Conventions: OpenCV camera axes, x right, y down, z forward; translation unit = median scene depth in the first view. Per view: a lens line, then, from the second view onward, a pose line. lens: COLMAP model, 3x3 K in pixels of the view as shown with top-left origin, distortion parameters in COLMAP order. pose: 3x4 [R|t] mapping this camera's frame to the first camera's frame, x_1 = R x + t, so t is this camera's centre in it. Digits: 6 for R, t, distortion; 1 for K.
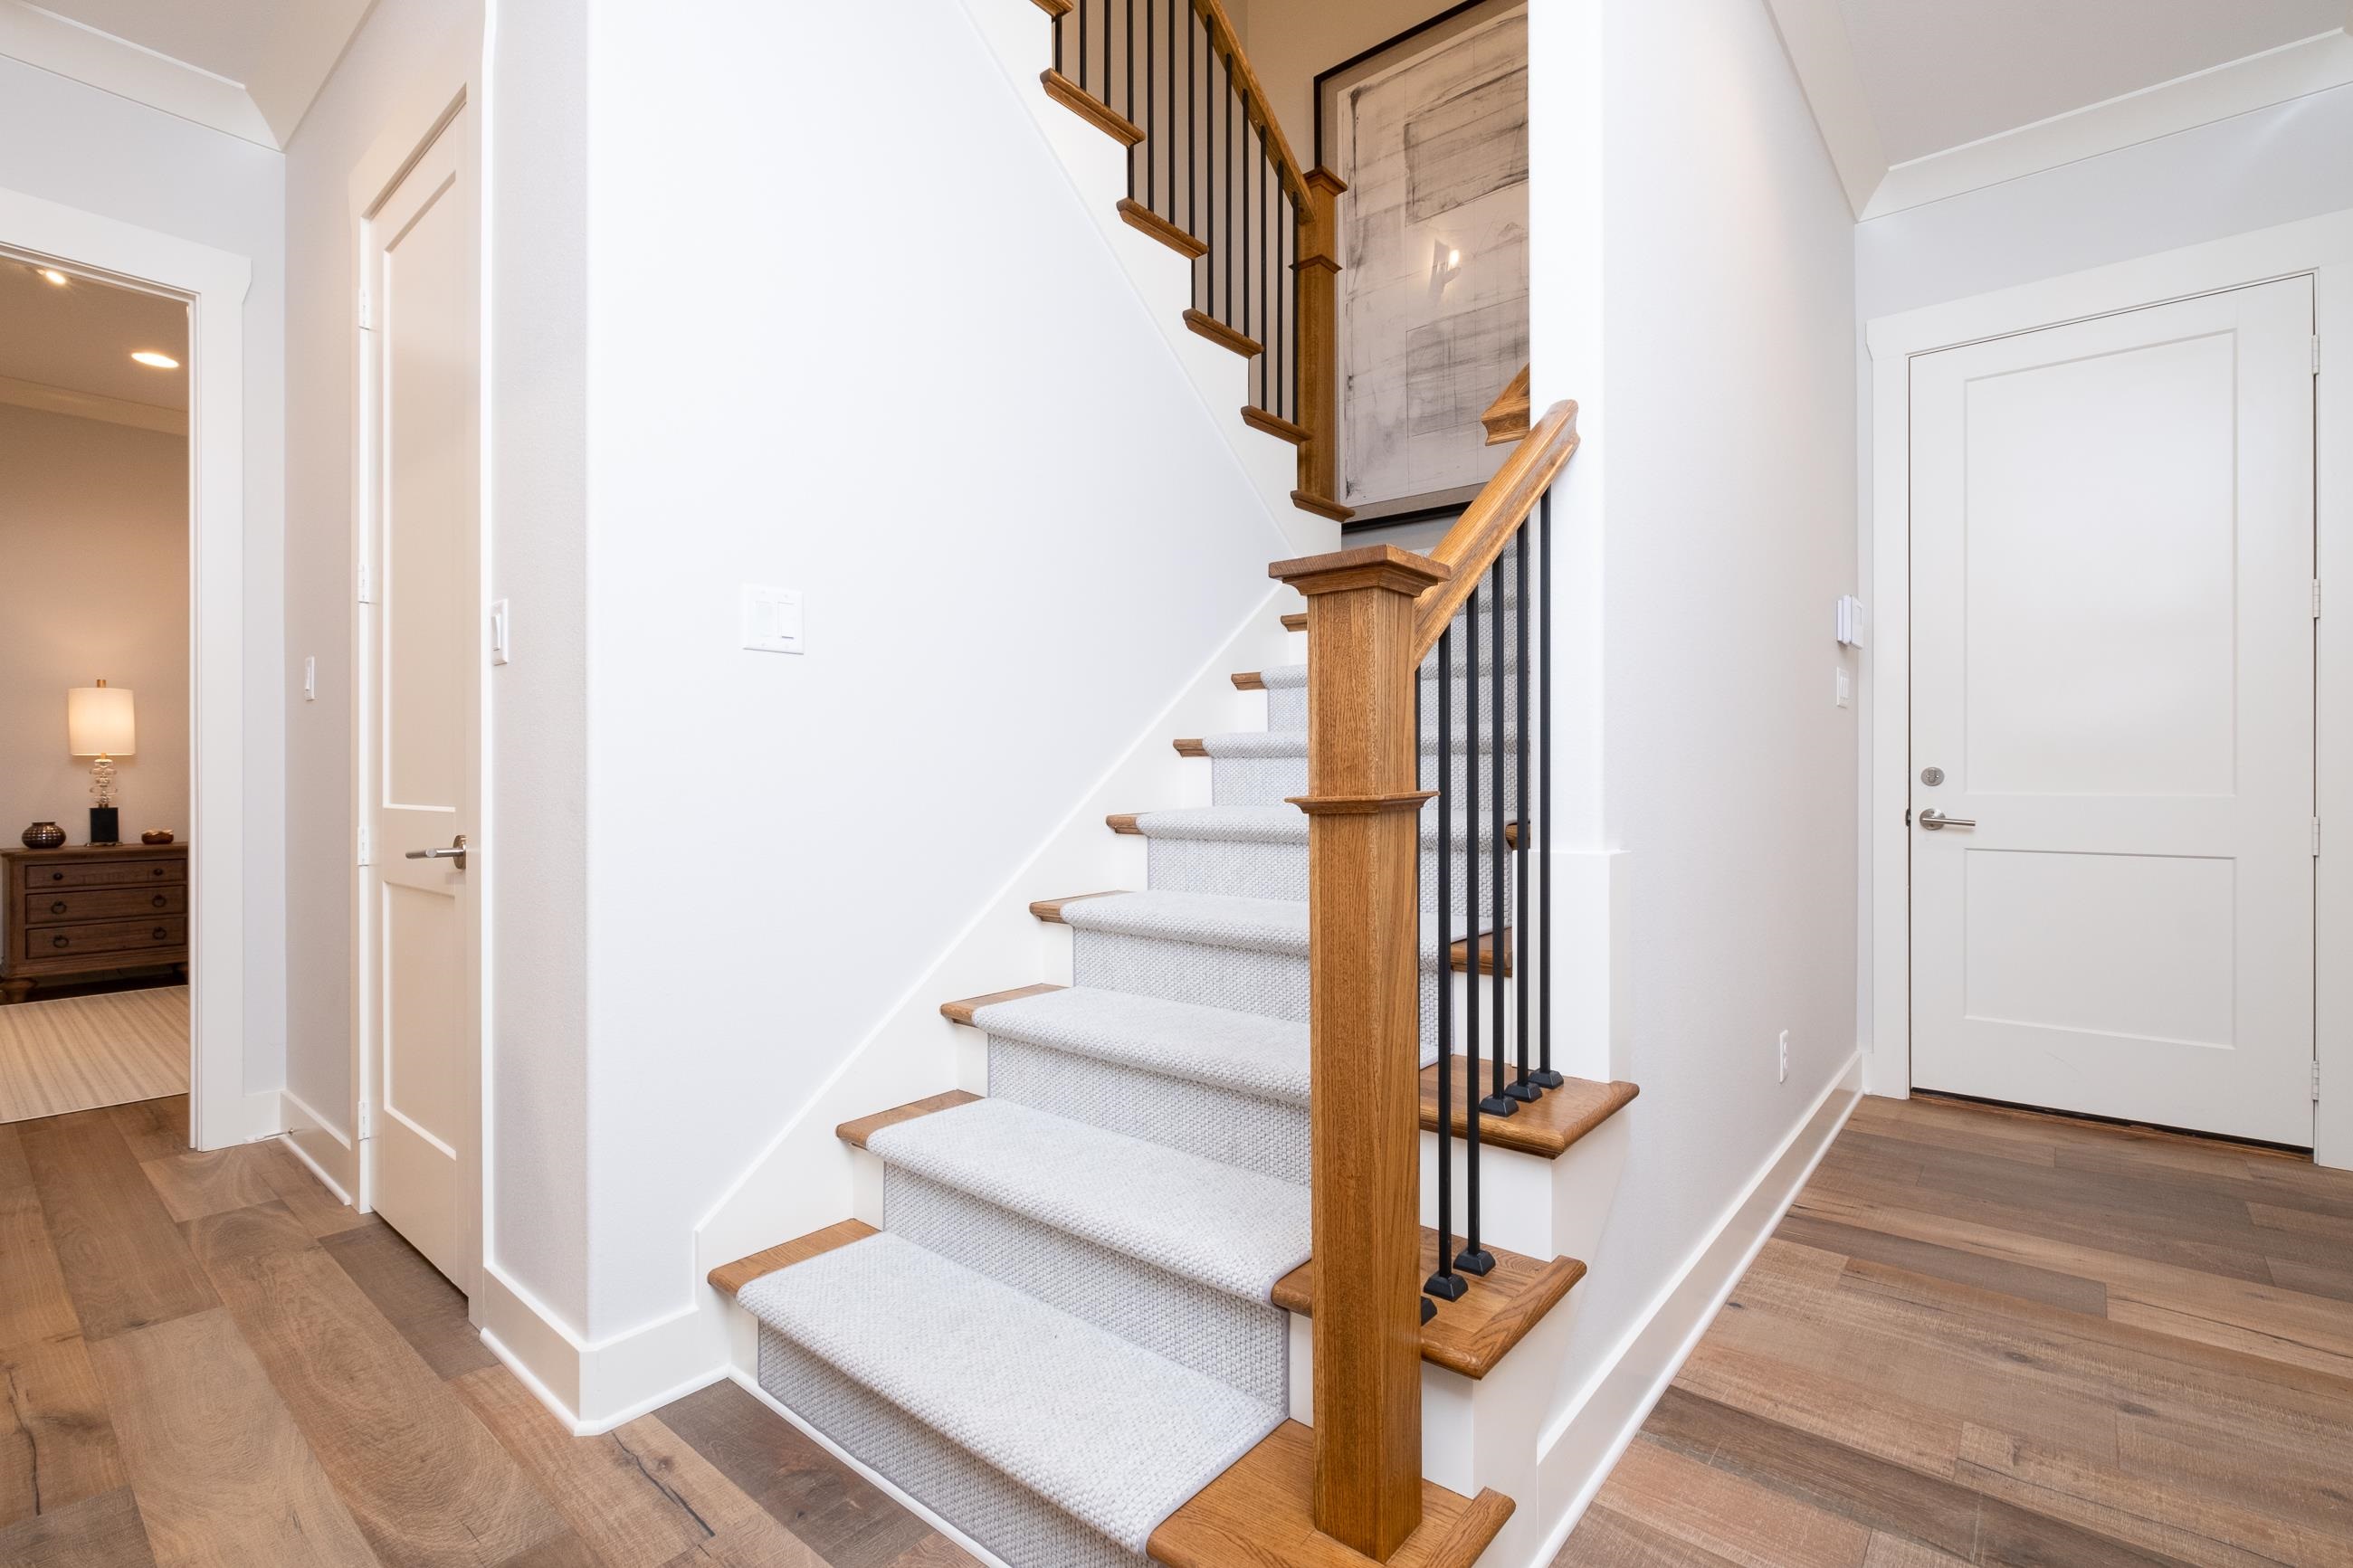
lens RADIAL K [[1051.8, 0, 1178.6], [0, 1051.8, 780.3], [0, 0, 1]] dist [-0.003058, -0.000507]
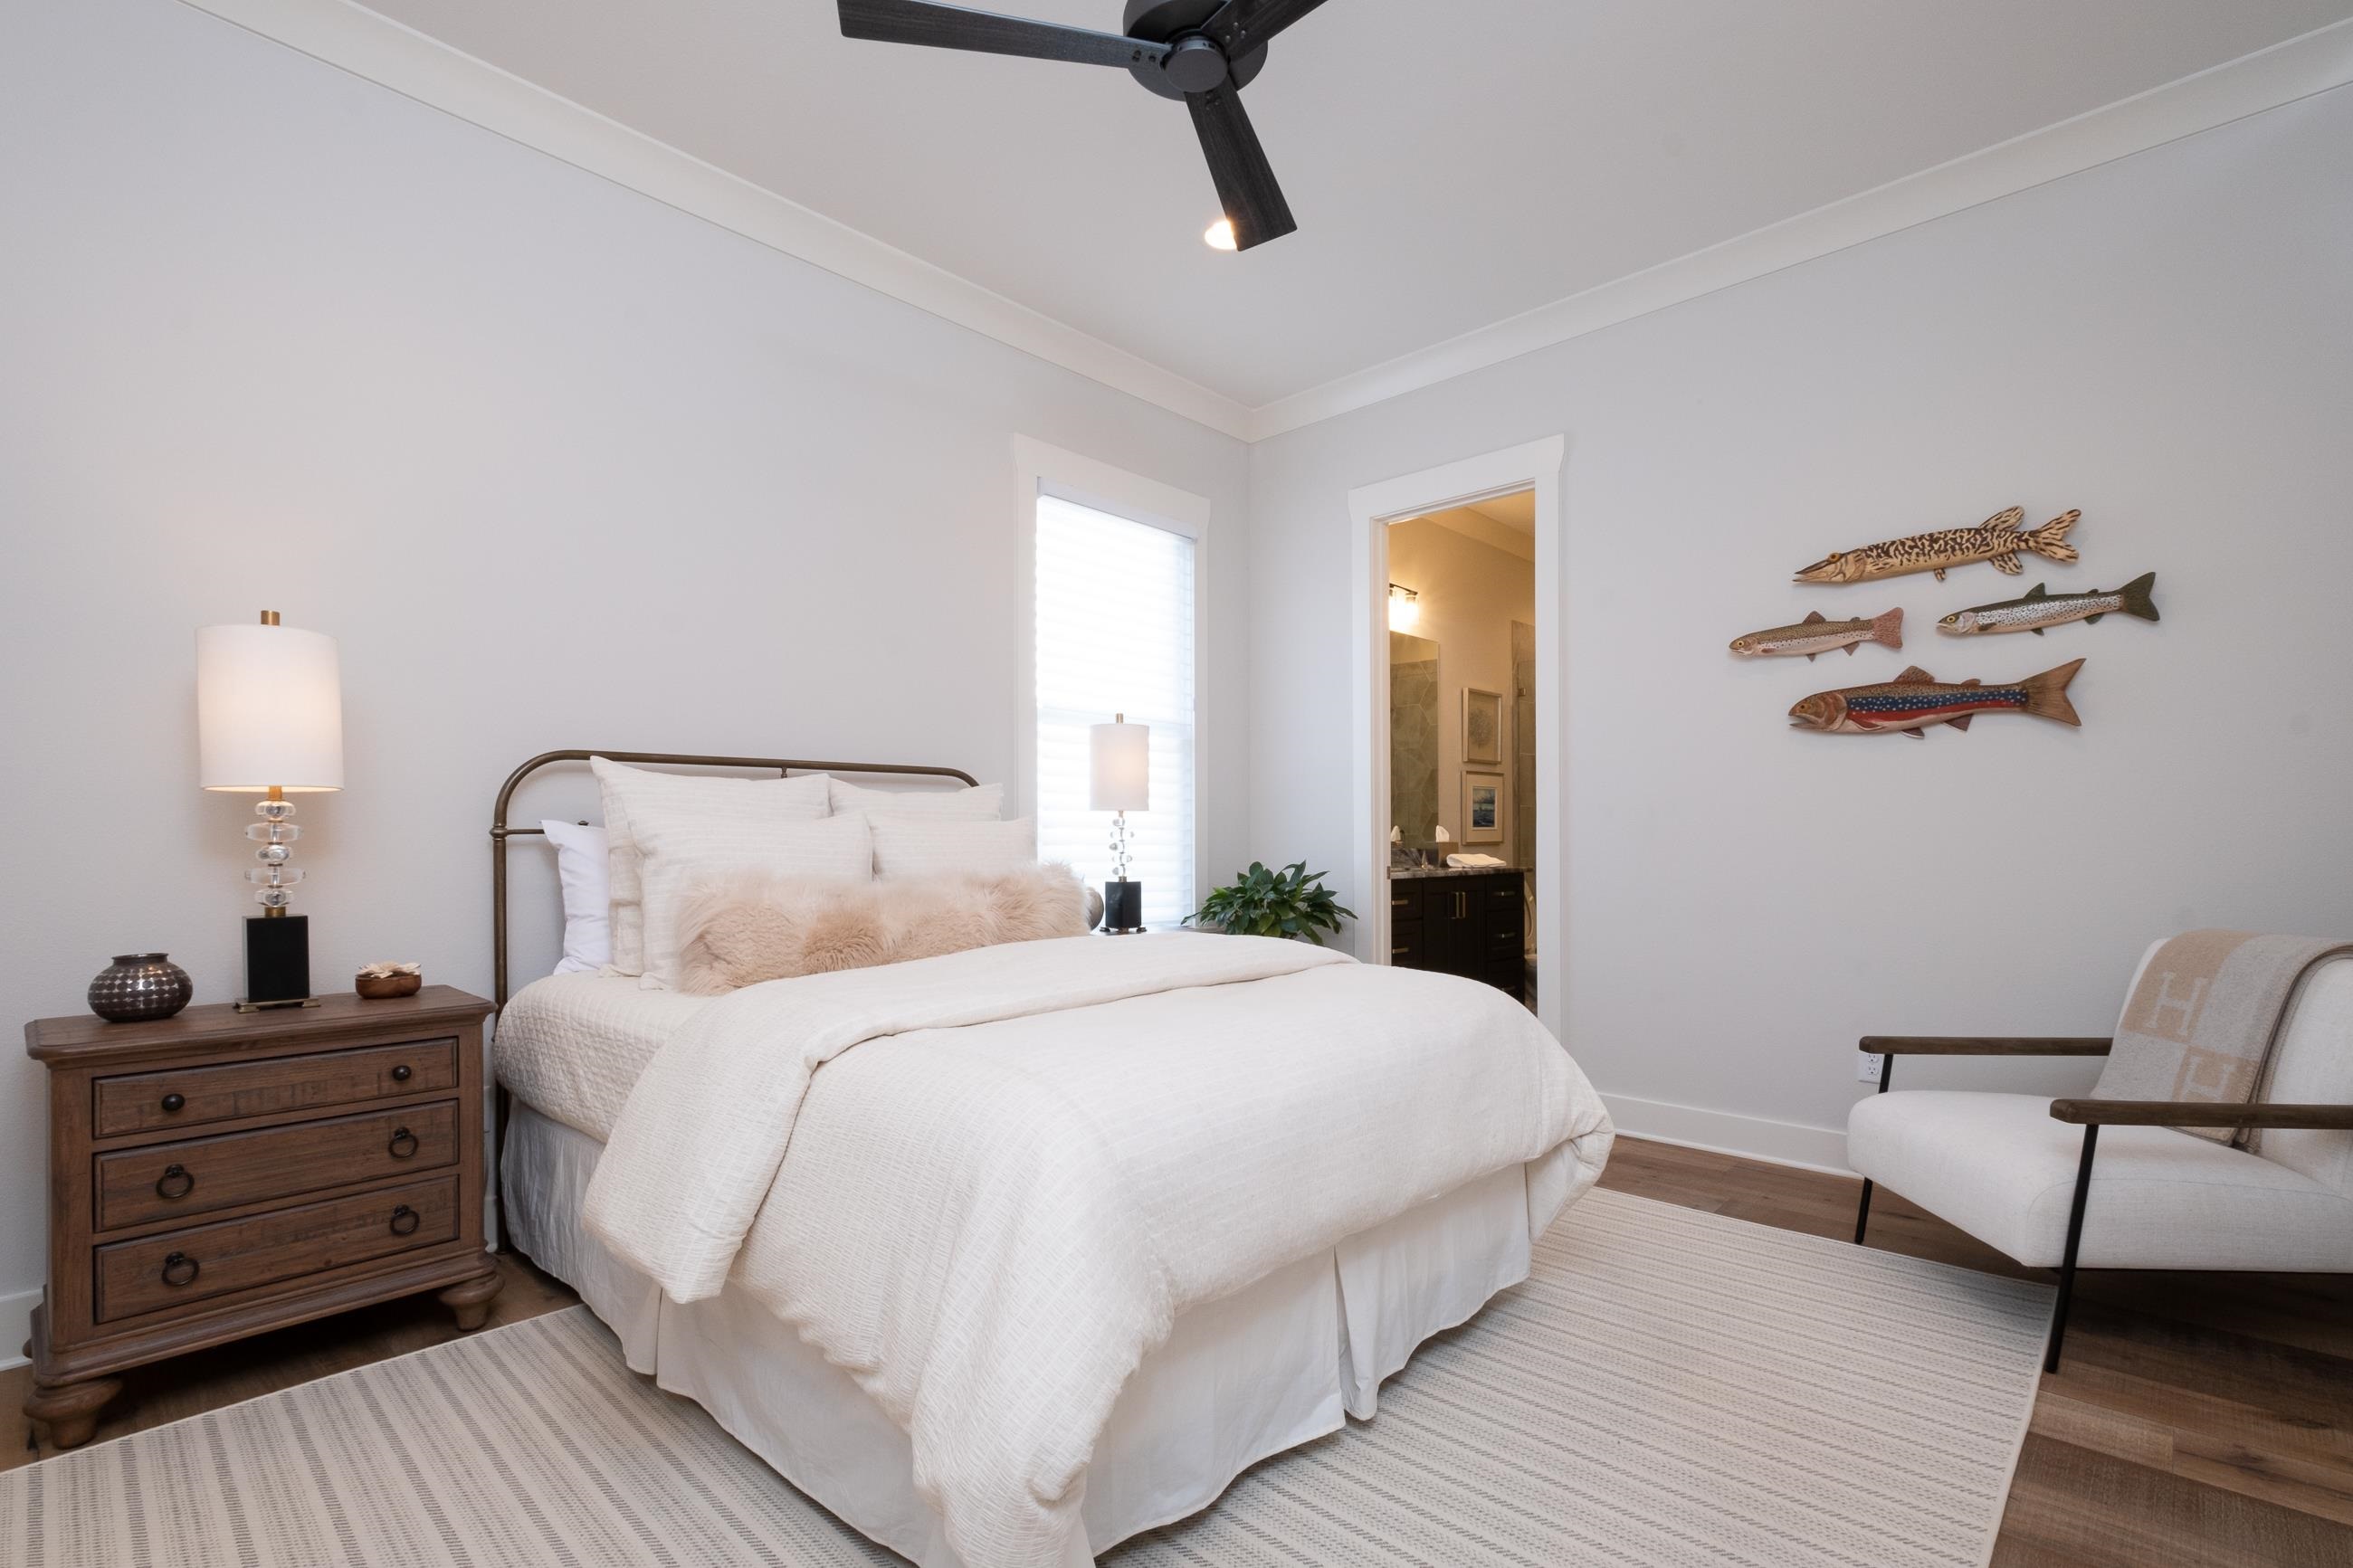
lens RADIAL K [[1051.8, 0, 1169.2], [0, 1051.8, 838.9], [0, 0, 1]] dist [-0.003058, -0.000507]
pose [[0.997989, -0.002271, -0.063346, -0.660309], [0.002359, 0.999996, 0.001309, -0.004813], [0.063343, -0.001456, 0.997991, 0.620621]]
